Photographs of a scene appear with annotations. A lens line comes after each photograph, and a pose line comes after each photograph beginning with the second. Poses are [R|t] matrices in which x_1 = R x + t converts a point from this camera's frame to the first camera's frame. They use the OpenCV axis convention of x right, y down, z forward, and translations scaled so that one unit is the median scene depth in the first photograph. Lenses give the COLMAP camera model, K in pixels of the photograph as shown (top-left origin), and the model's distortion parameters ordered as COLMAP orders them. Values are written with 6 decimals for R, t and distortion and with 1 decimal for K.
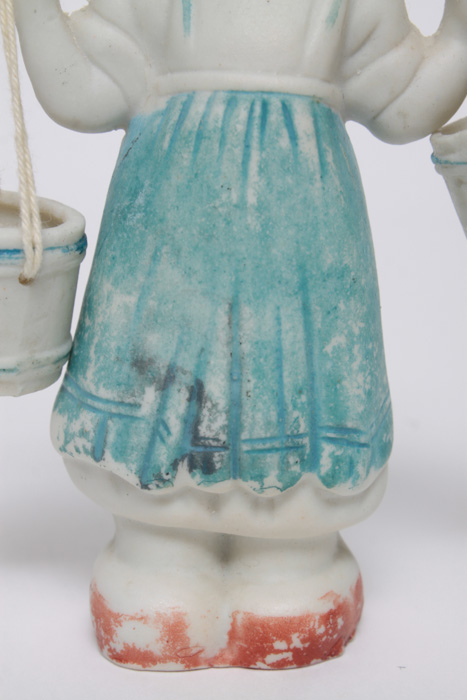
lens RADIAL K [[1614.1, 0, 237.8], [0, 1614.1, 353.2], [0, 0, 1]] dist [0.069894, 0.000000]
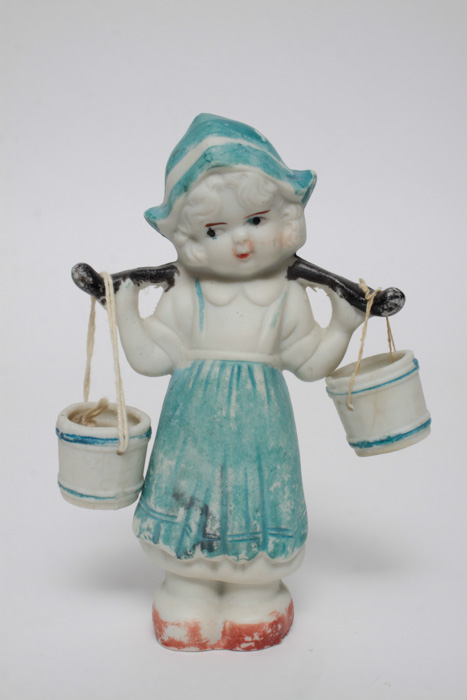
lens RADIAL K [[989.4, 0, 232.4], [0, 989.4, 355.0], [0, 0, 1]] dist [-0.049341, 0.000000]
pose [[0.999449, 0.002068, -0.033133, 0.046997], [-0.004448, 0.997400, -0.071930, -0.077631], [0.032898, 0.072037, 0.996859, -0.218145]]
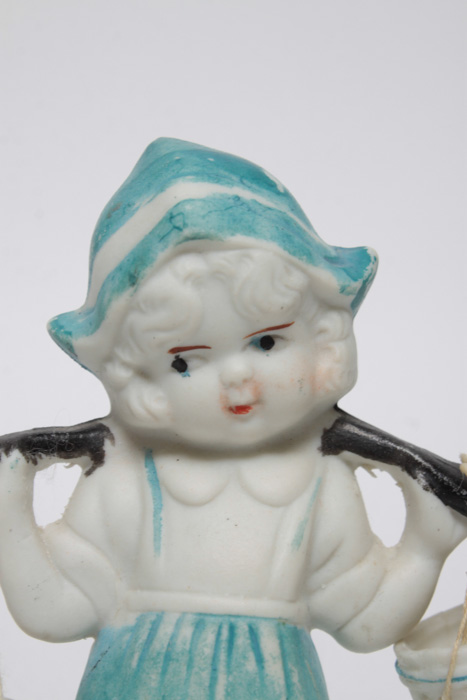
lens RADIAL K [[1614.1, 0, 231.1], [0, 1614.1, 348.7], [0, 0, 1]] dist [0.069894, 0.000000]
pose [[0.999850, 0.009805, 0.014248, -0.000186], [-0.006945, 0.982057, -0.188458, -0.129352], [-0.015840, 0.188331, 0.981978, -0.036620]]
